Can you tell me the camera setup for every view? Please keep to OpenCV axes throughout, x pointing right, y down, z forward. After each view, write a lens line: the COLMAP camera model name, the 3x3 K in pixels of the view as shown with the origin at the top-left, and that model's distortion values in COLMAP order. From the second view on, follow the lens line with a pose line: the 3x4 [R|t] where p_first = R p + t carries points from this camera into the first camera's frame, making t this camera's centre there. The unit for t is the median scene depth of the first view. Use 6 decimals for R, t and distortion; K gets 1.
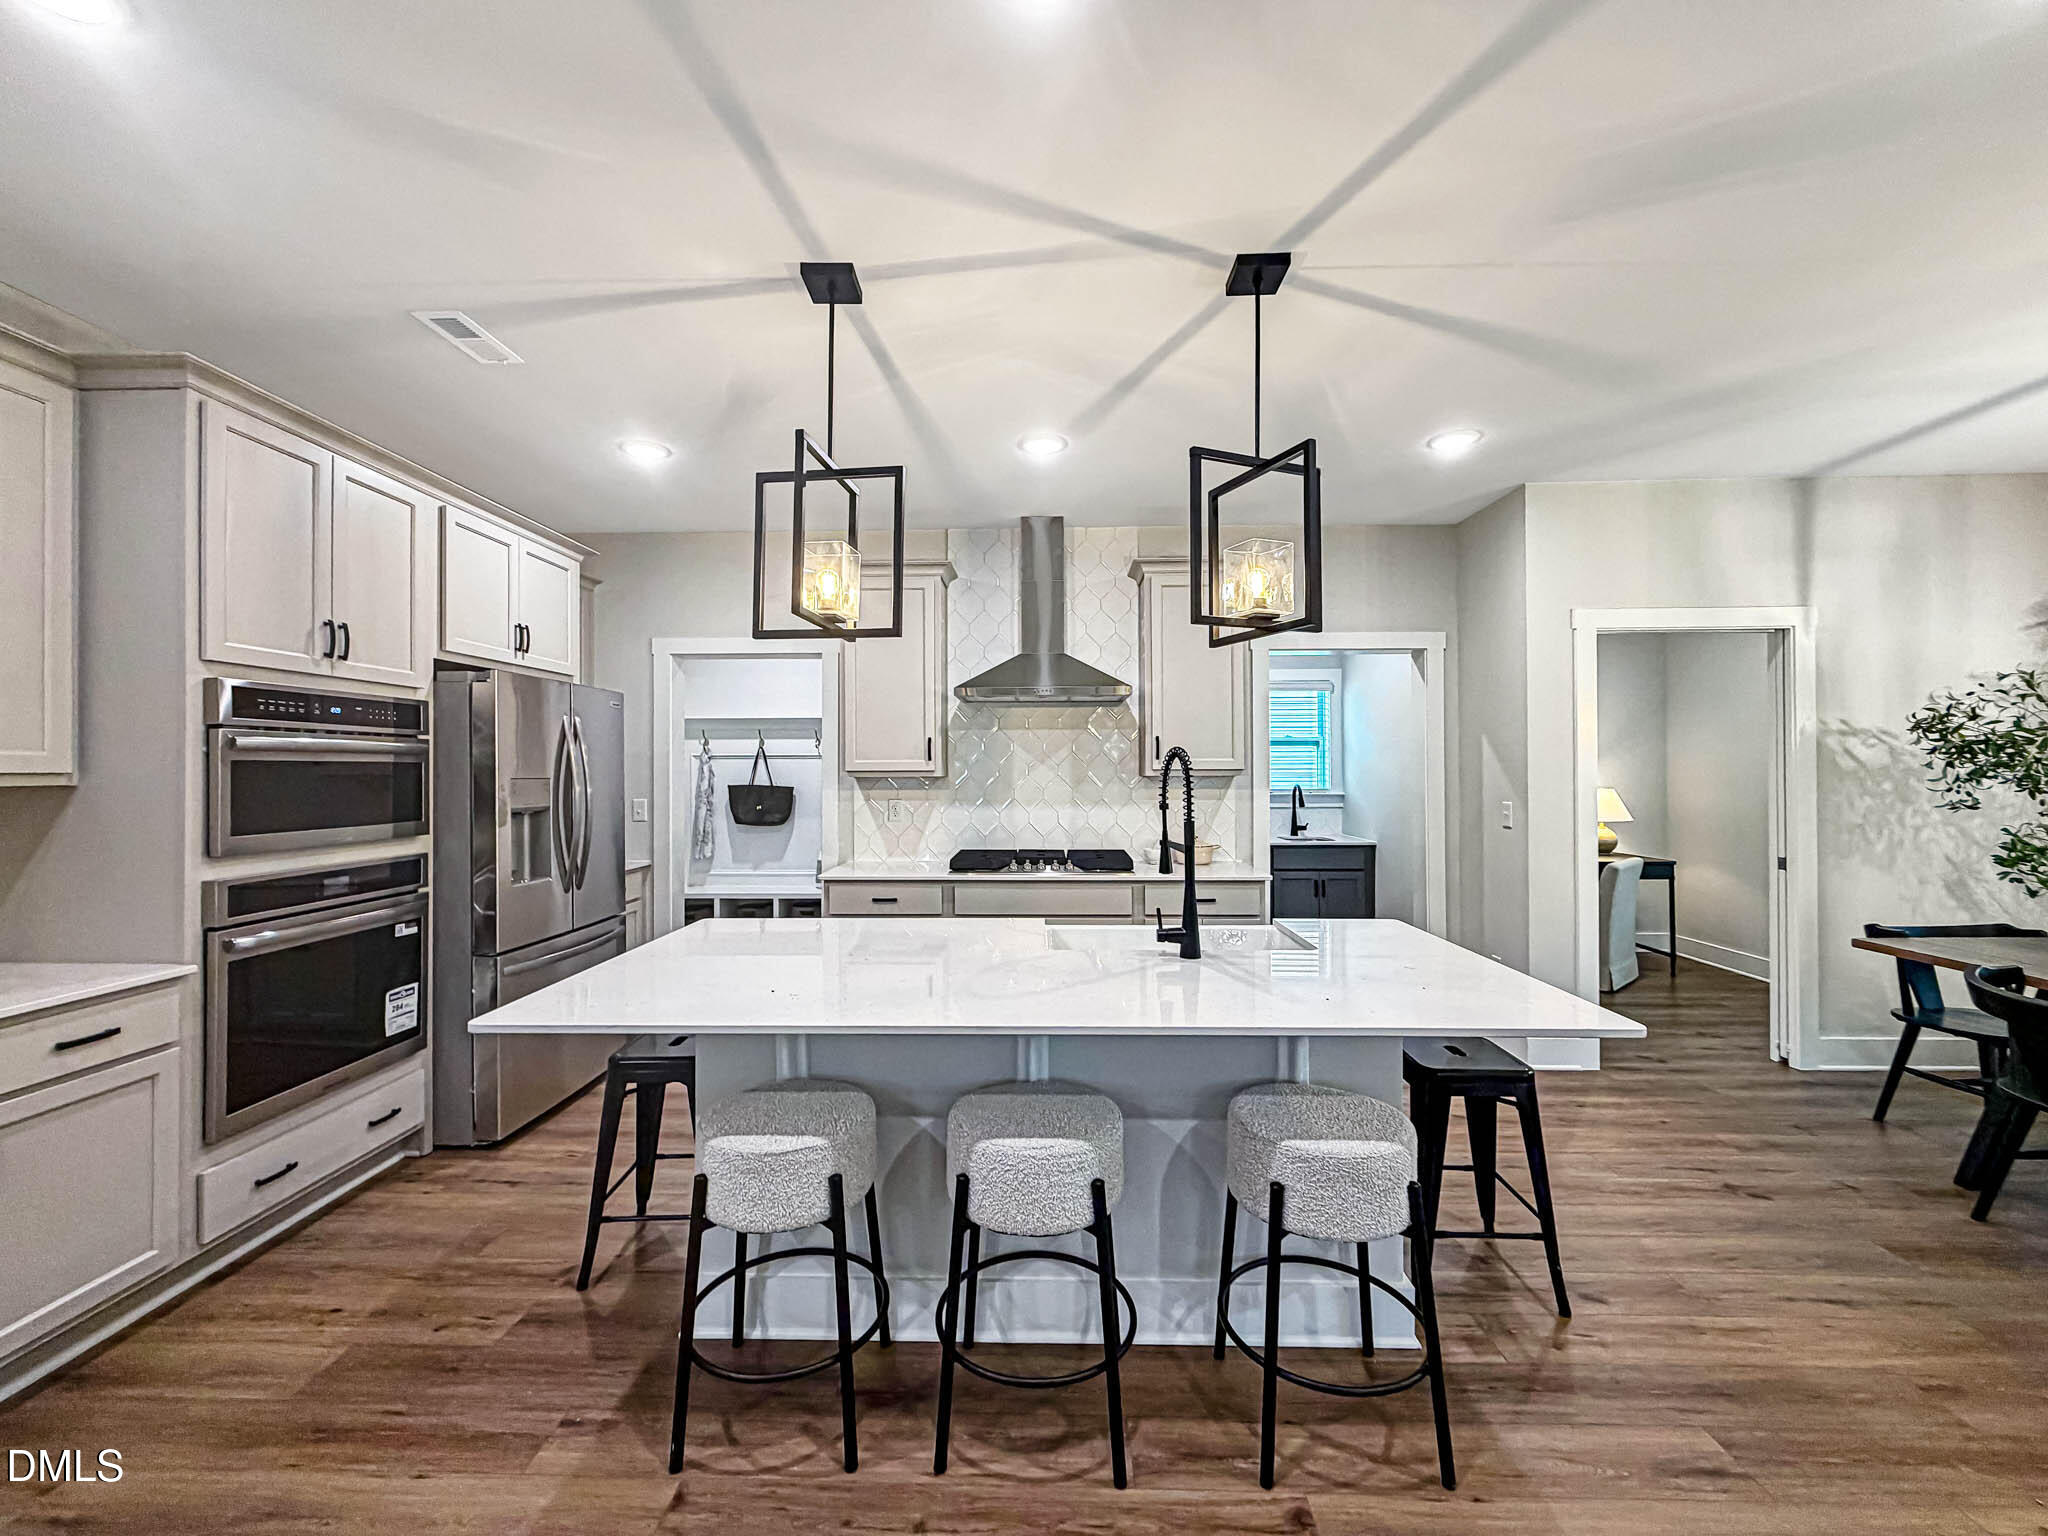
lens RADIAL K [[847.3, 0, 1024.0], [0, 847.3, 768.0], [0, 0, 1]] dist [-0.000495, -0.000154]
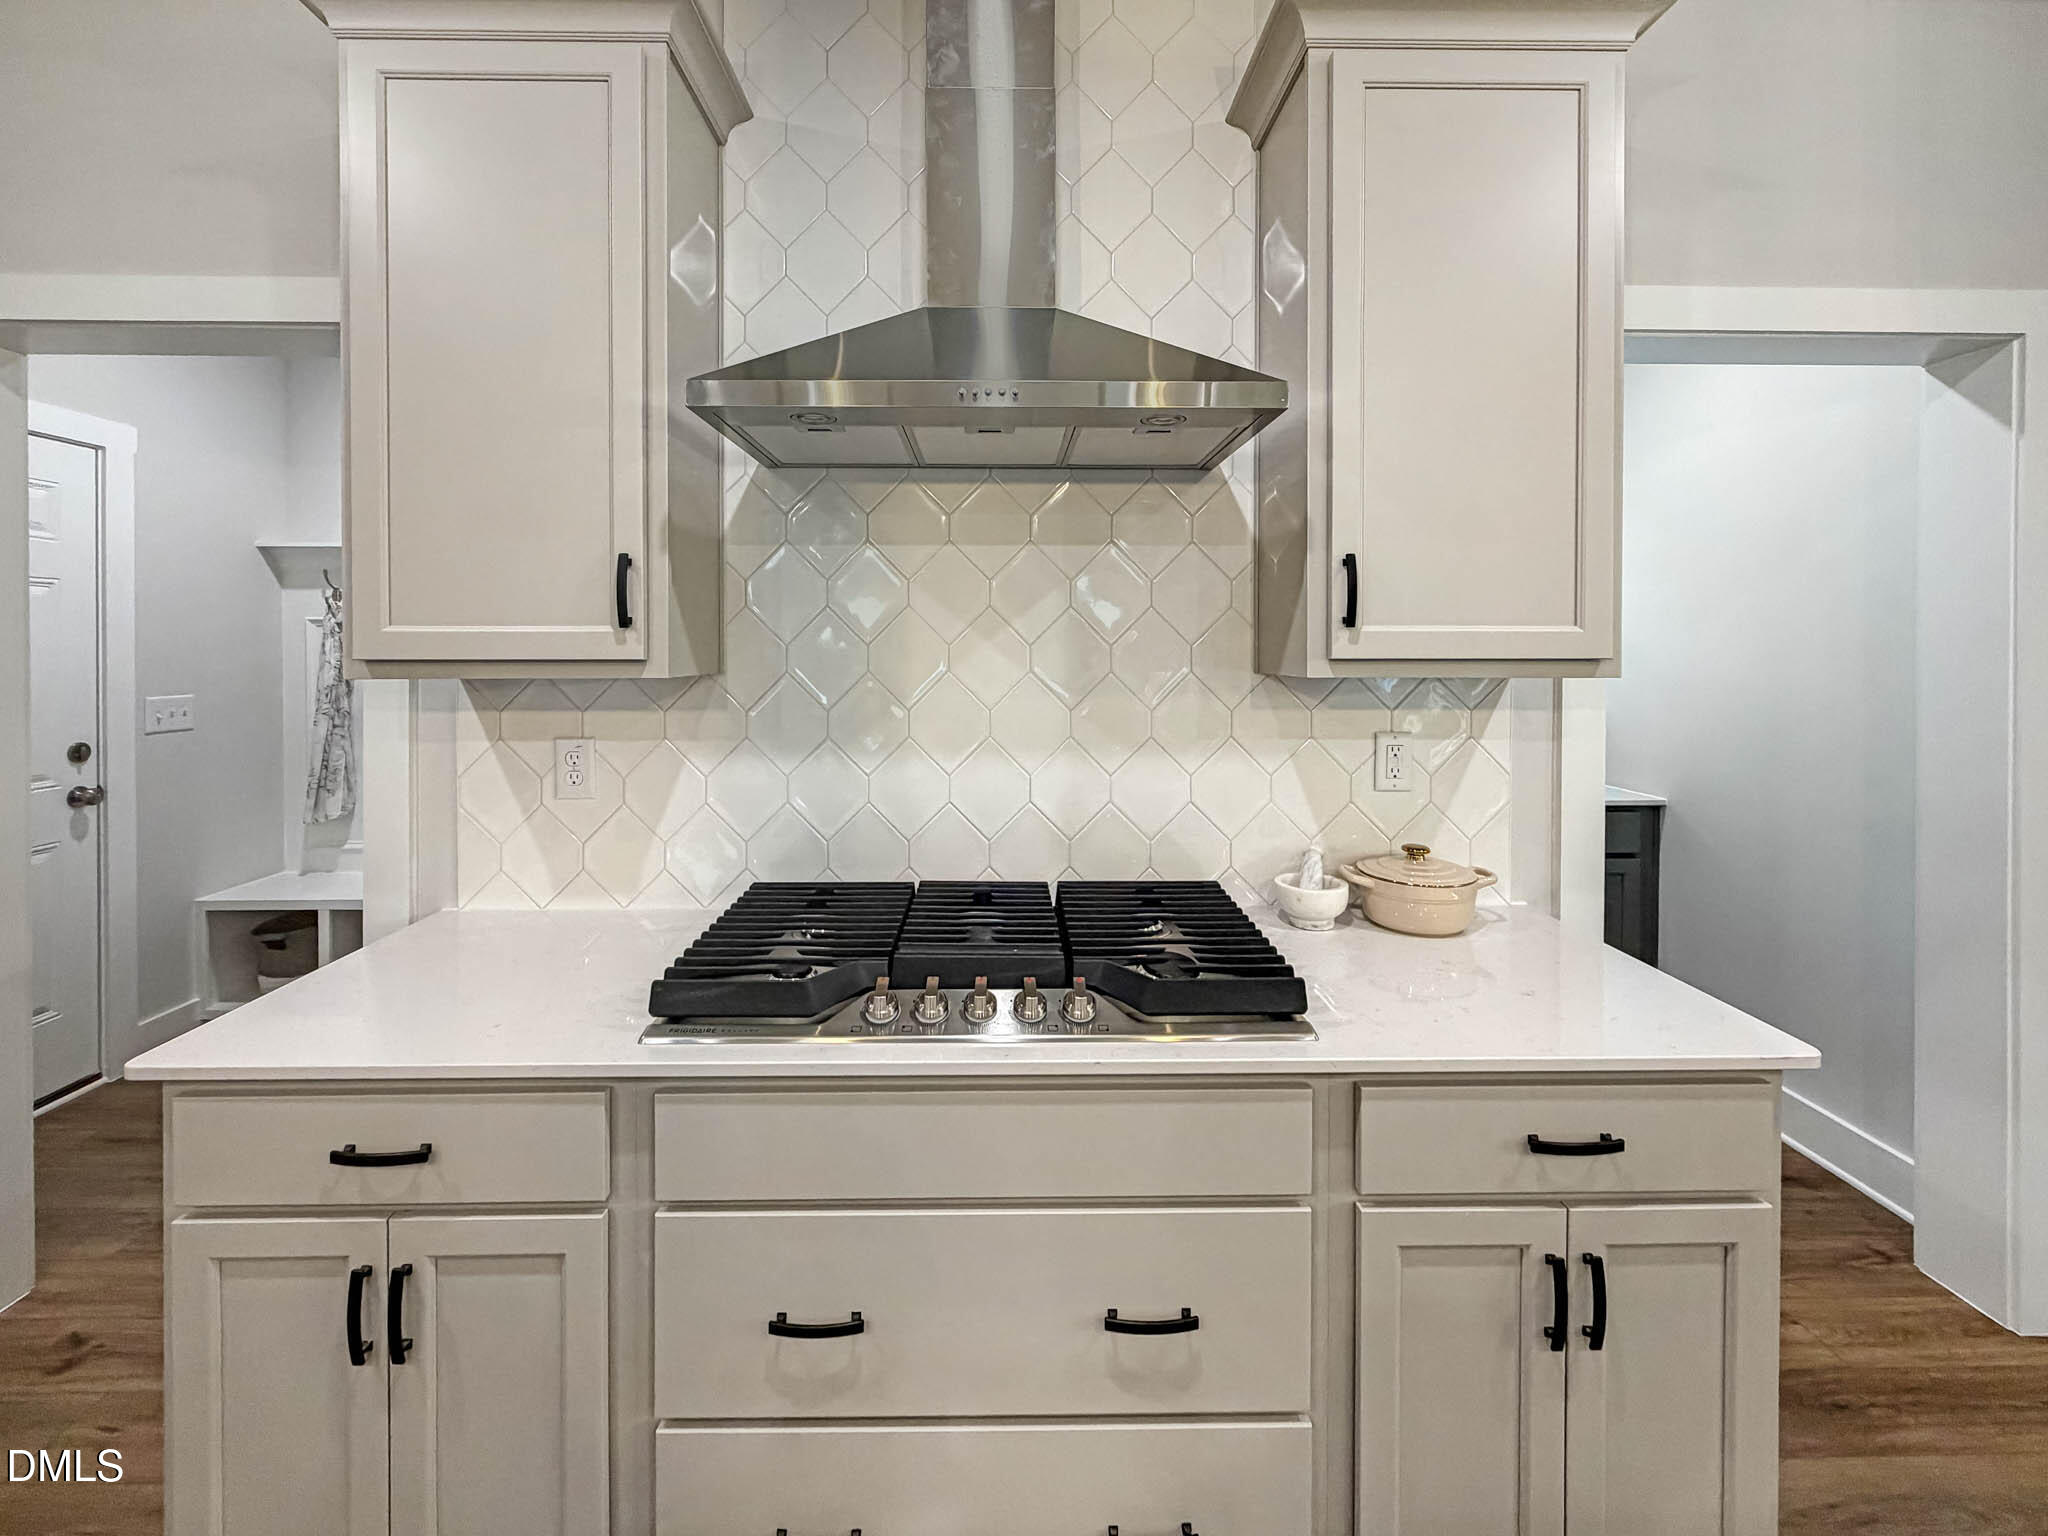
lens RADIAL K [[871.8, 0, 1014.9], [0, 871.8, 654.9], [0, 0, 1]] dist [0.000136, -0.007402]
pose [[0.998711, 0.003296, 0.050649, 0.015311], [-0.004024, 0.999890, 0.014284, -0.003879], [-0.050596, -0.014470, 0.998614, 0.650930]]
